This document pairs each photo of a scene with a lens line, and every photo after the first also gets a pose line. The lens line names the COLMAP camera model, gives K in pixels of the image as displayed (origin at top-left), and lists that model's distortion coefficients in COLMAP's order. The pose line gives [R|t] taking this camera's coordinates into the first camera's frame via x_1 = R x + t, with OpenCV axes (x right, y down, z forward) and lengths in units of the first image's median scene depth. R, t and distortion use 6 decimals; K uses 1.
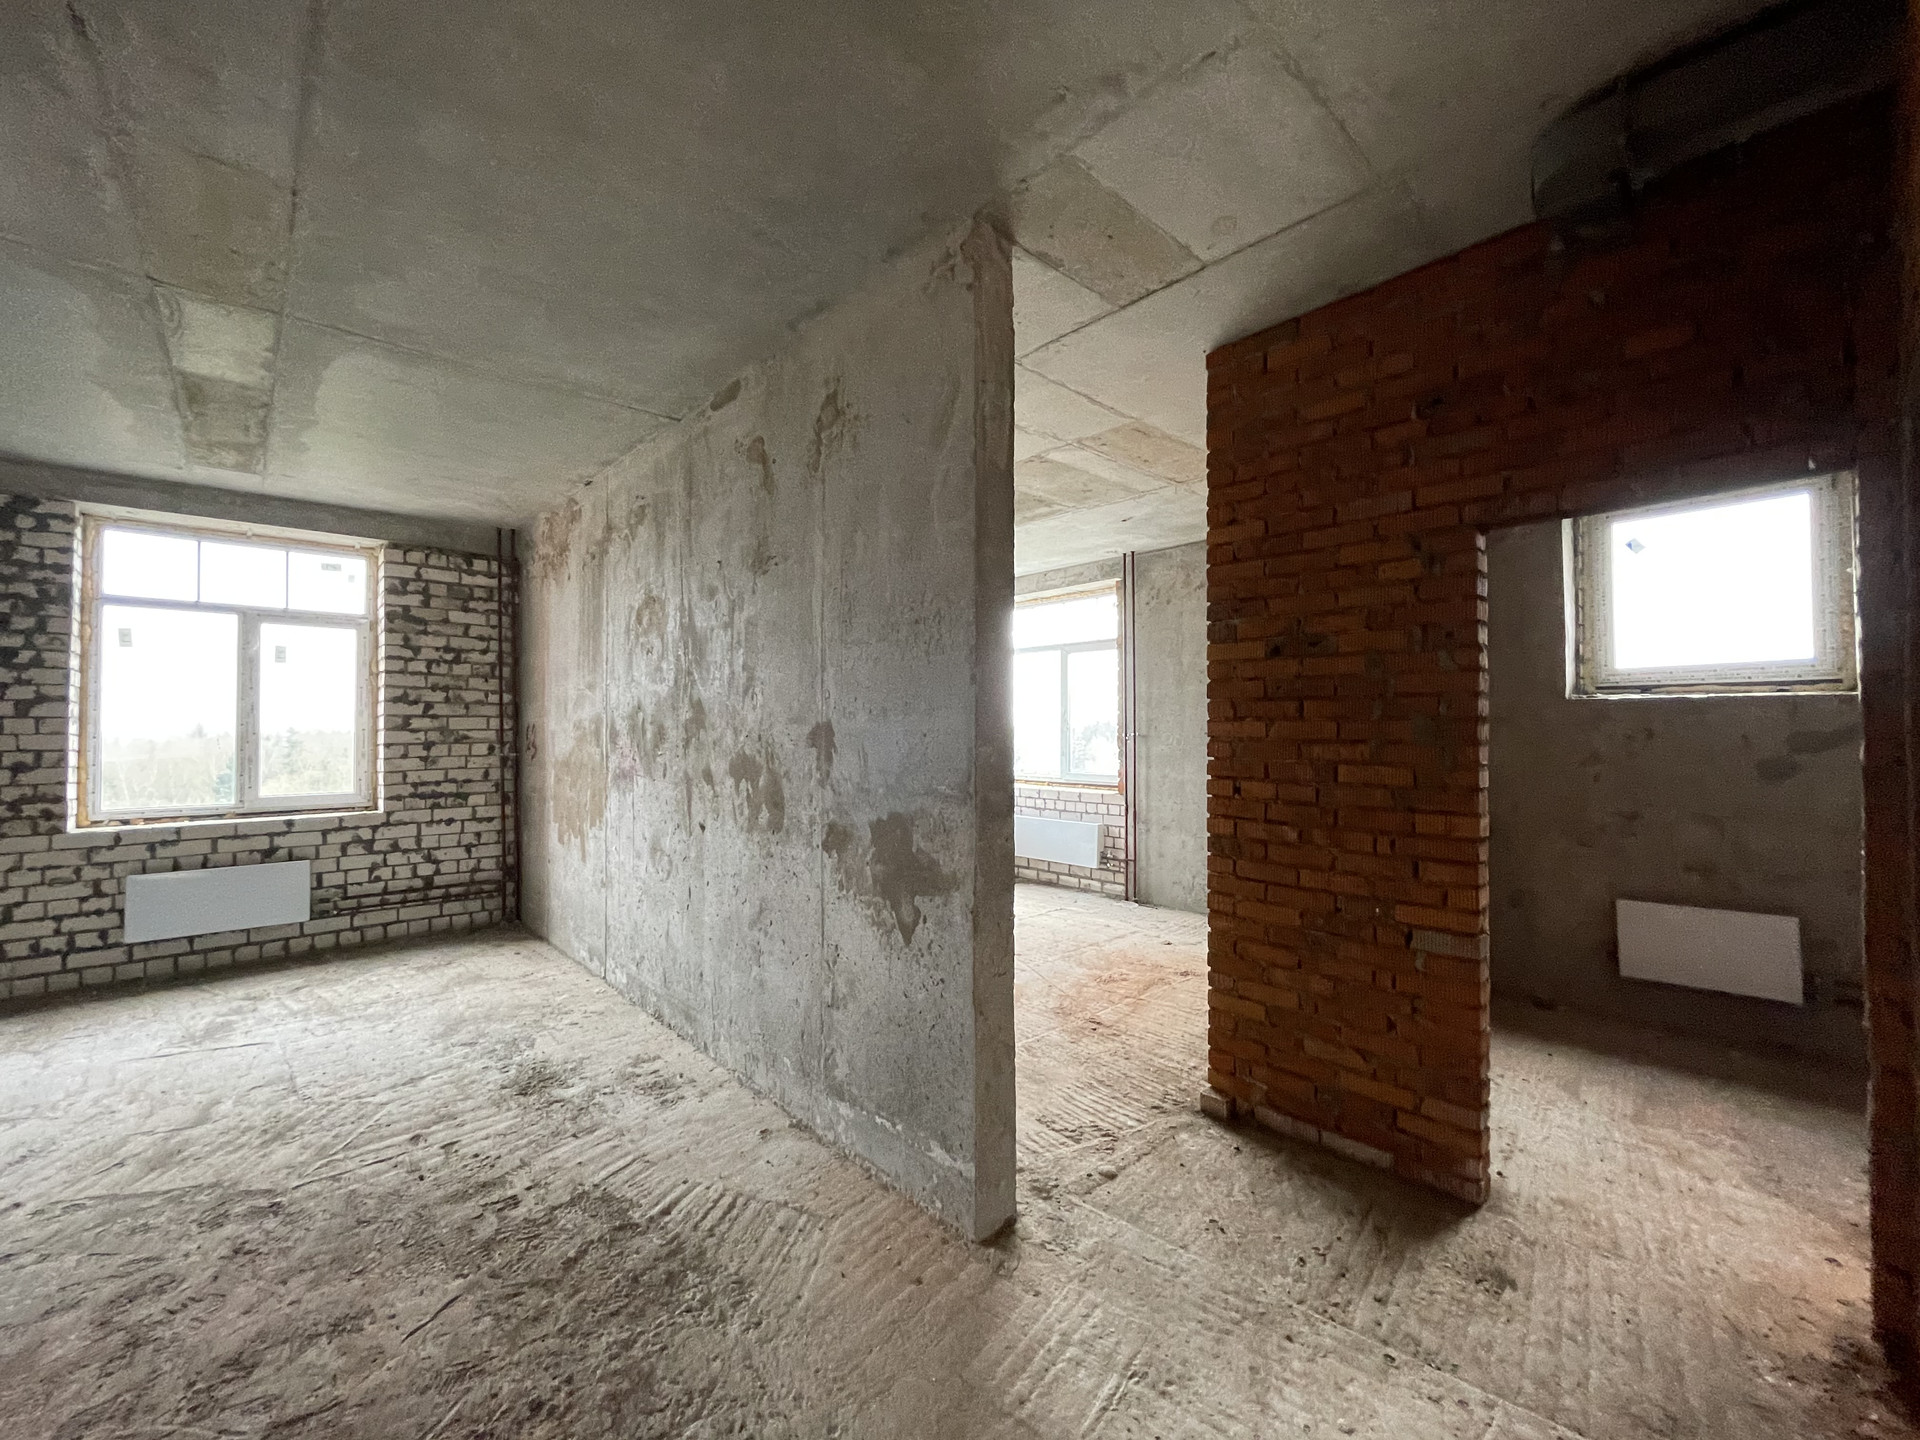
lens RADIAL K [[778.4, 0, 968.3], [0, 778.4, 716.7], [0, 0, 1]] dist [-0.001799, 0.000074]
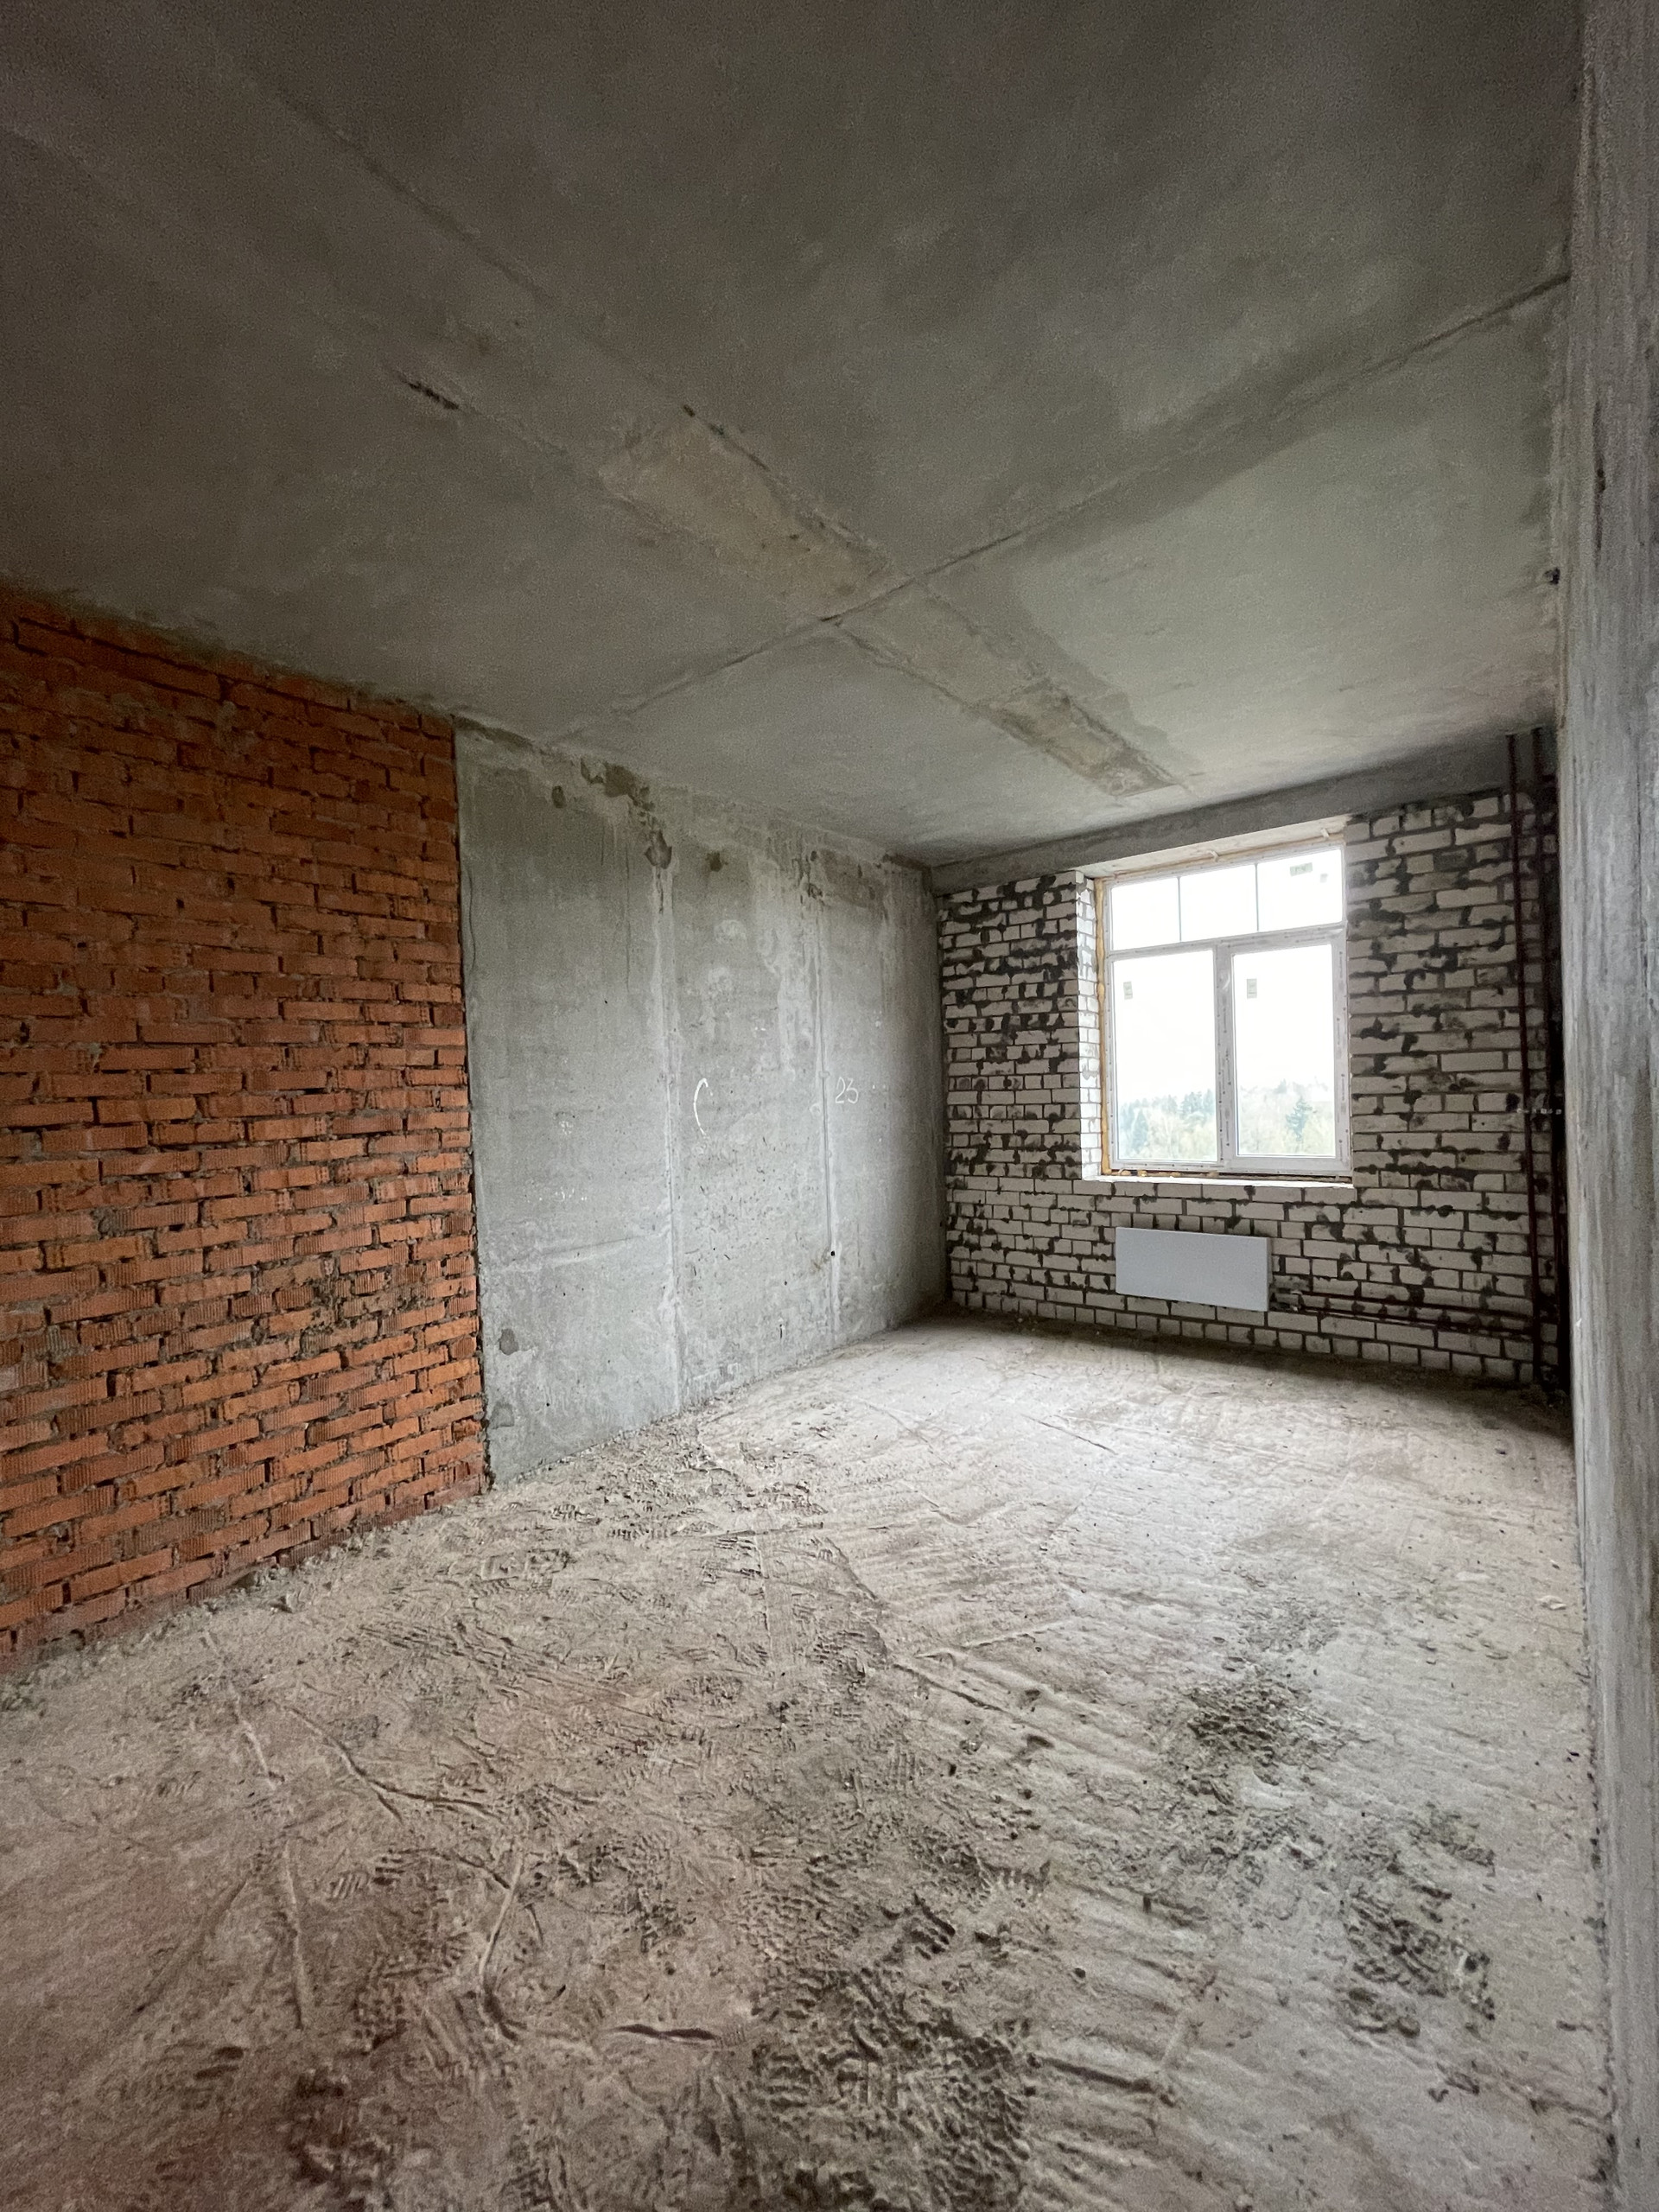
lens RADIAL K [[896.8, 0, 824.0], [0, 896.8, 1107.3], [0, 0, 1]] dist [-0.001799, 0.000074]
pose [[0.137655, 0.018864, -0.990301, 0.021558], [0.052396, 0.998280, 0.026299, -0.001879], [0.989093, -0.055508, 0.136430, 0.491642]]
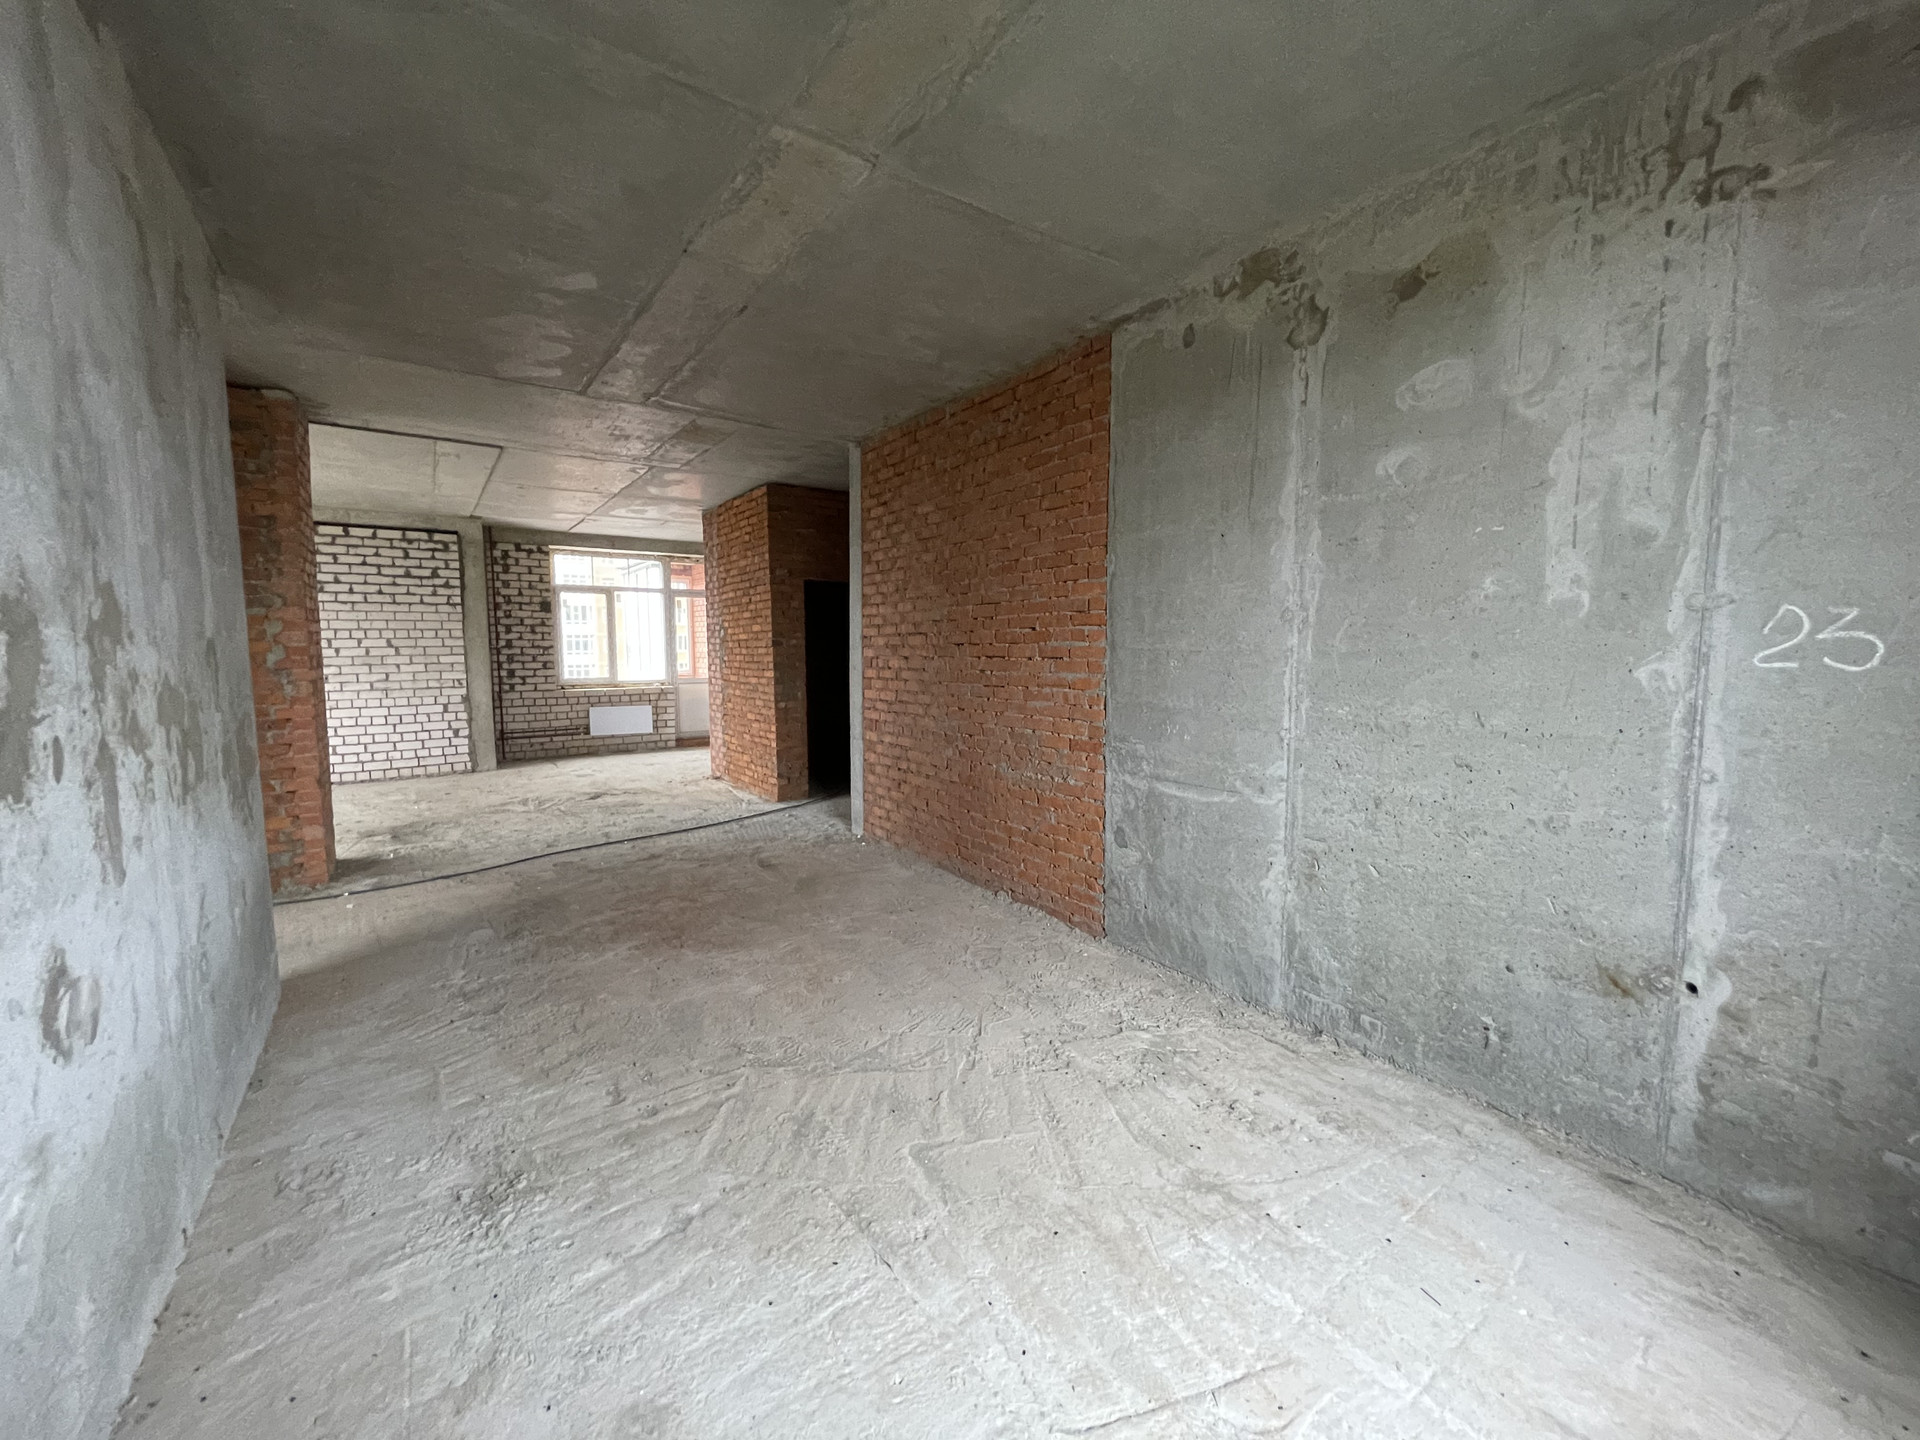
lens RADIAL K [[778.4, 0, 963.8], [0, 778.4, 715.0], [0, 0, 1]] dist [-0.001799, 0.000074]
pose [[-0.990940, -0.009244, 0.133987, -0.778380], [0.000368, 0.997438, 0.071533, 0.021306], [-0.134305, 0.070935, -0.988398, 1.185976]]
